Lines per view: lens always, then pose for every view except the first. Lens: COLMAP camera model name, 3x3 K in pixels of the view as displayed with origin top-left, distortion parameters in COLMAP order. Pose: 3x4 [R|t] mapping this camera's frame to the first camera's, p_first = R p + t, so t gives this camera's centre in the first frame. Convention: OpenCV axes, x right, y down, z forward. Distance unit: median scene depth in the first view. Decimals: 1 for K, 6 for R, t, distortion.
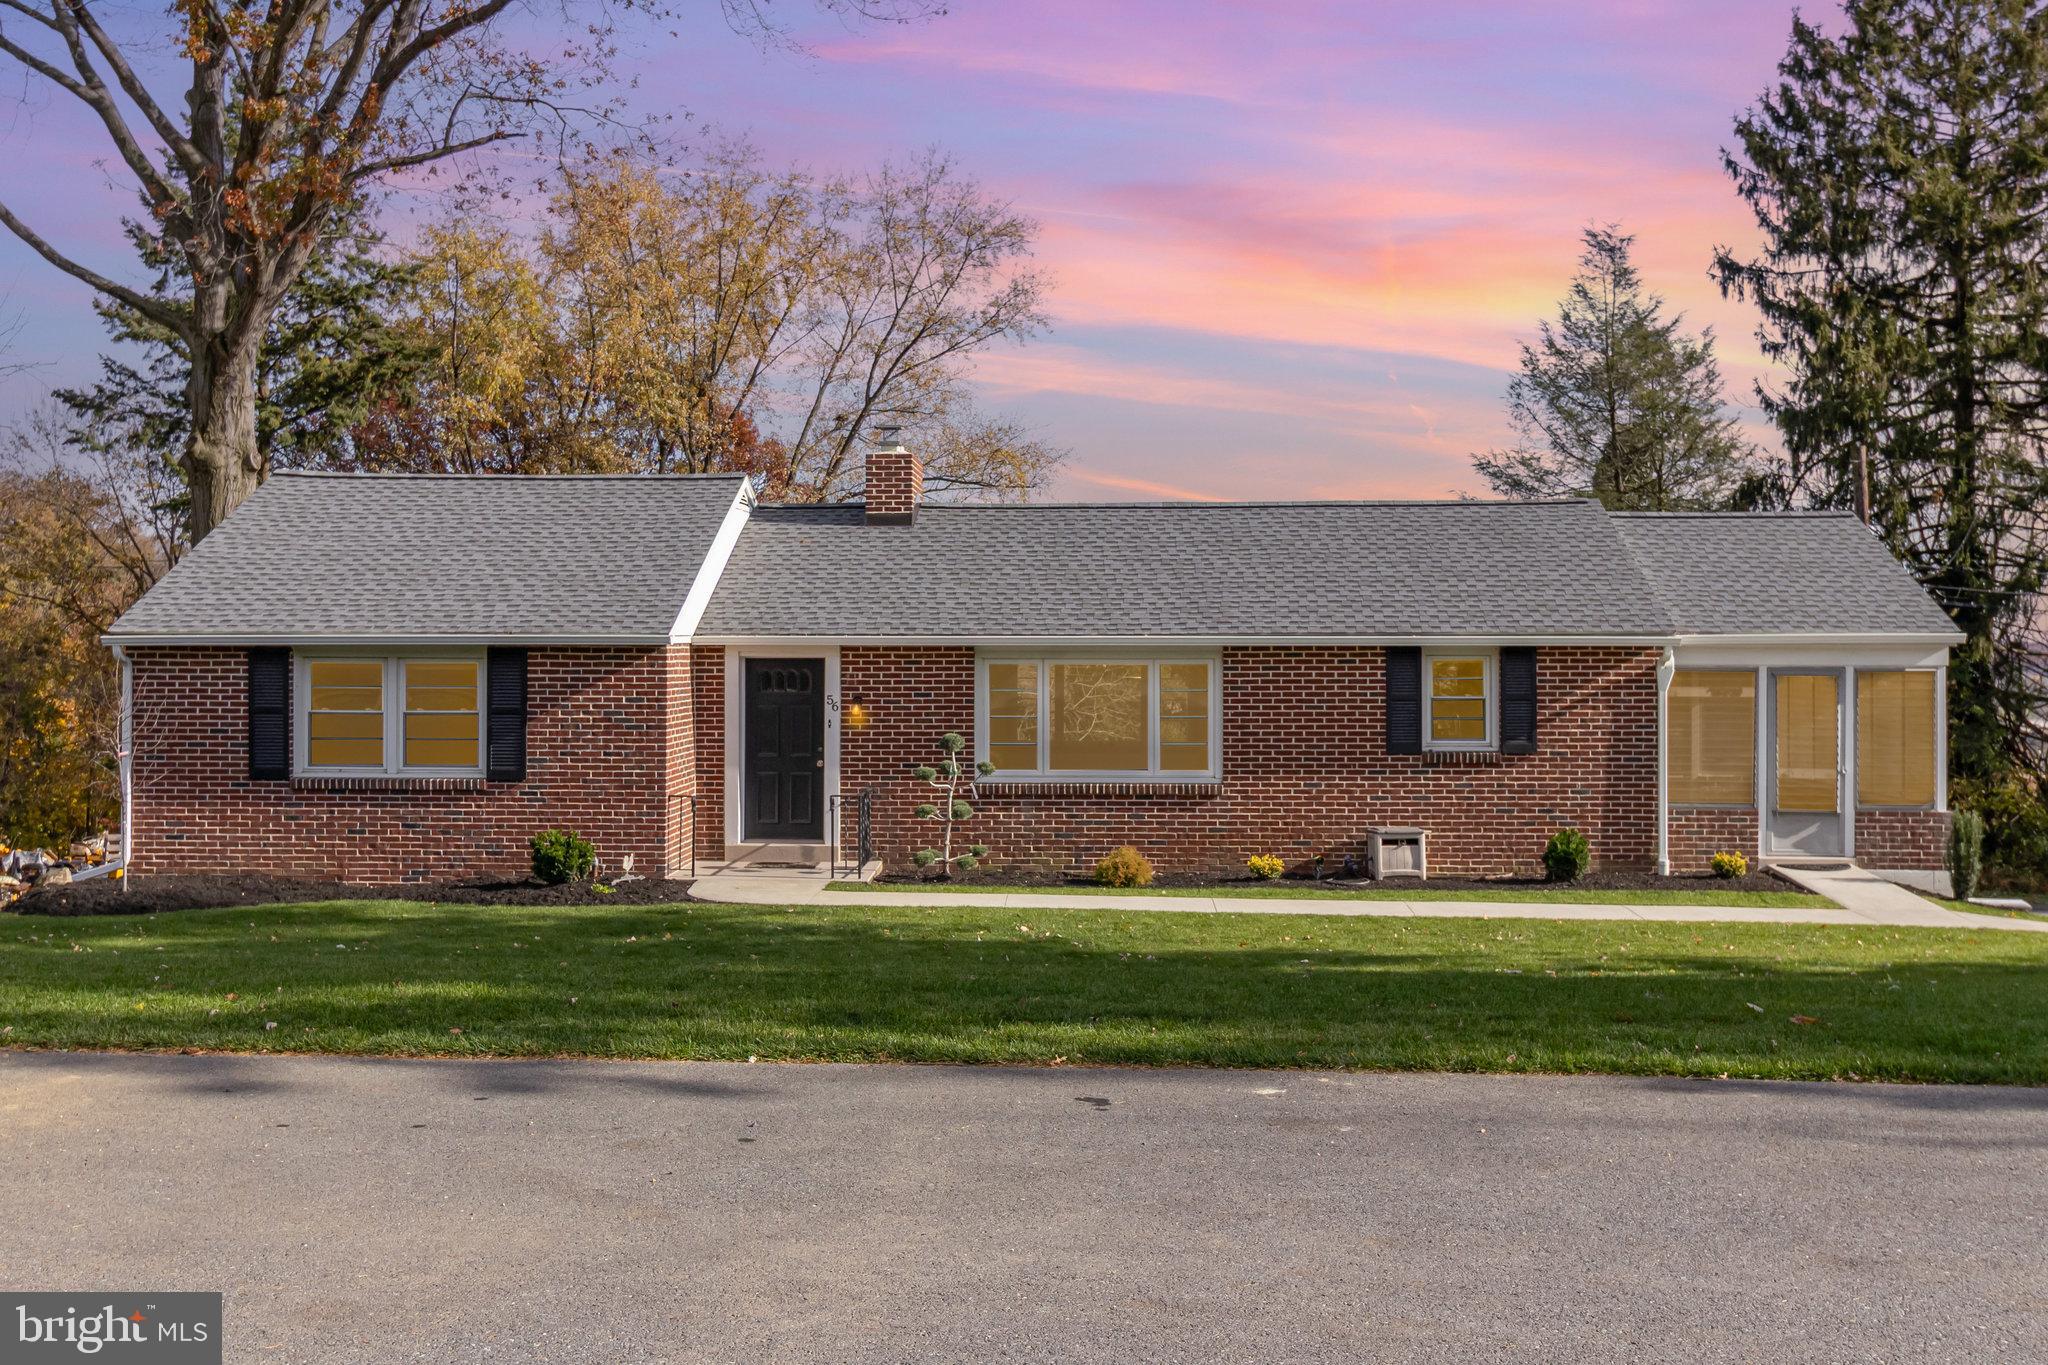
lens RADIAL K [[1715.9, 0, 1021.3], [0, 1715.9, 684.4], [0, 0, 1]] dist [-0.008732, -0.003839]
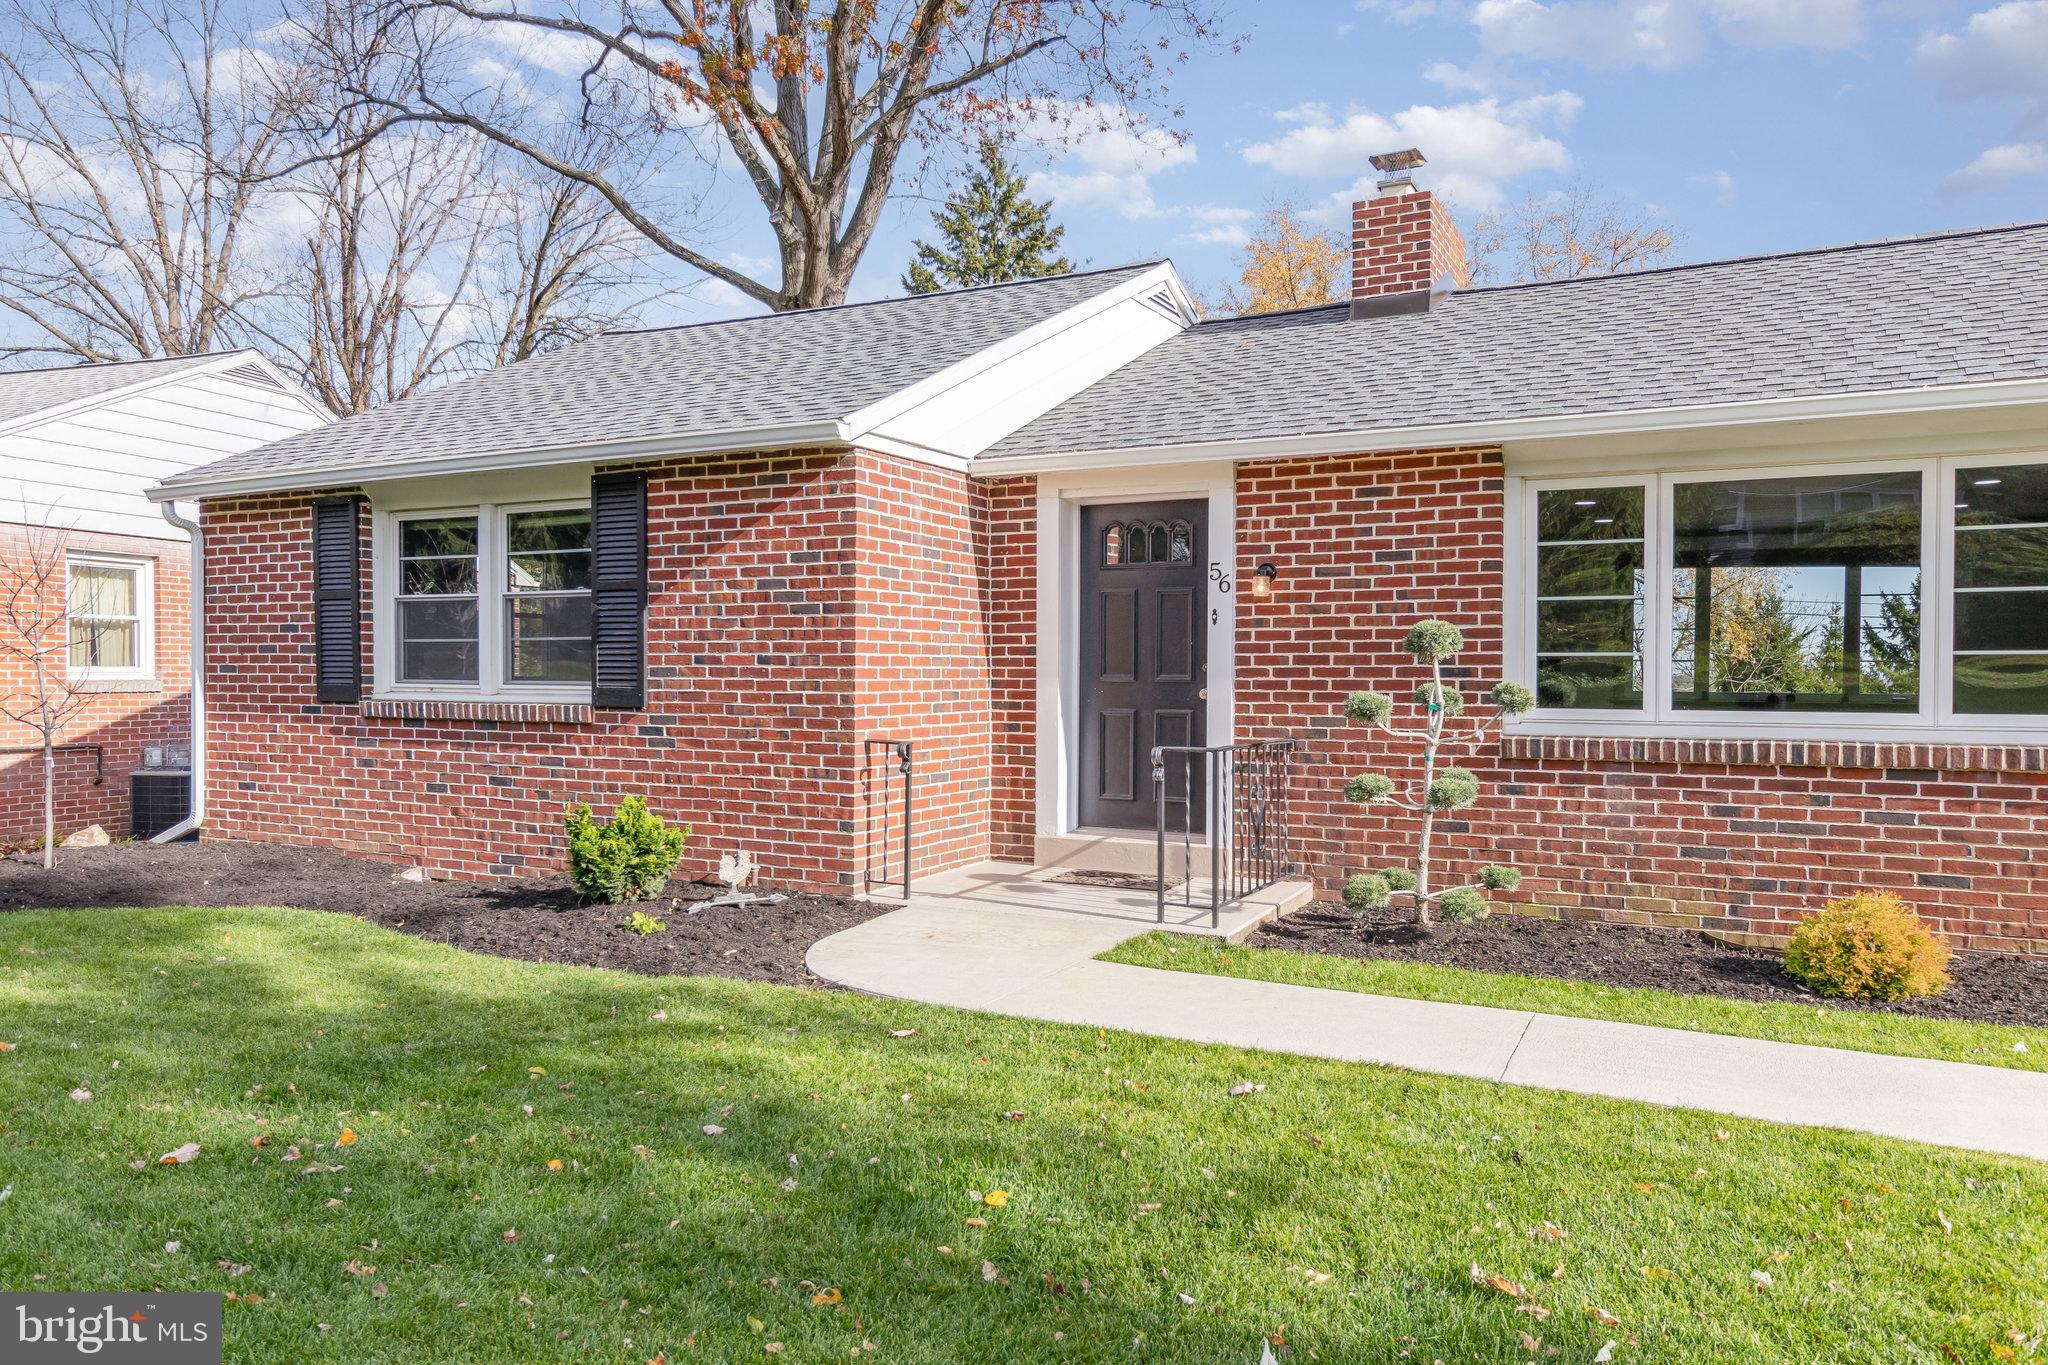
lens RADIAL K [[1432.4, 0, 1022.5], [0, 1432.4, 695.5], [0, 0, 1]] dist [0.010104, -0.000020]
pose [[0.911337, 0.009238, -0.411558, 0.017294], [-0.004664, 0.999916, 0.012116, 0.044624], [0.411635, -0.009123, 0.911303, 0.607687]]
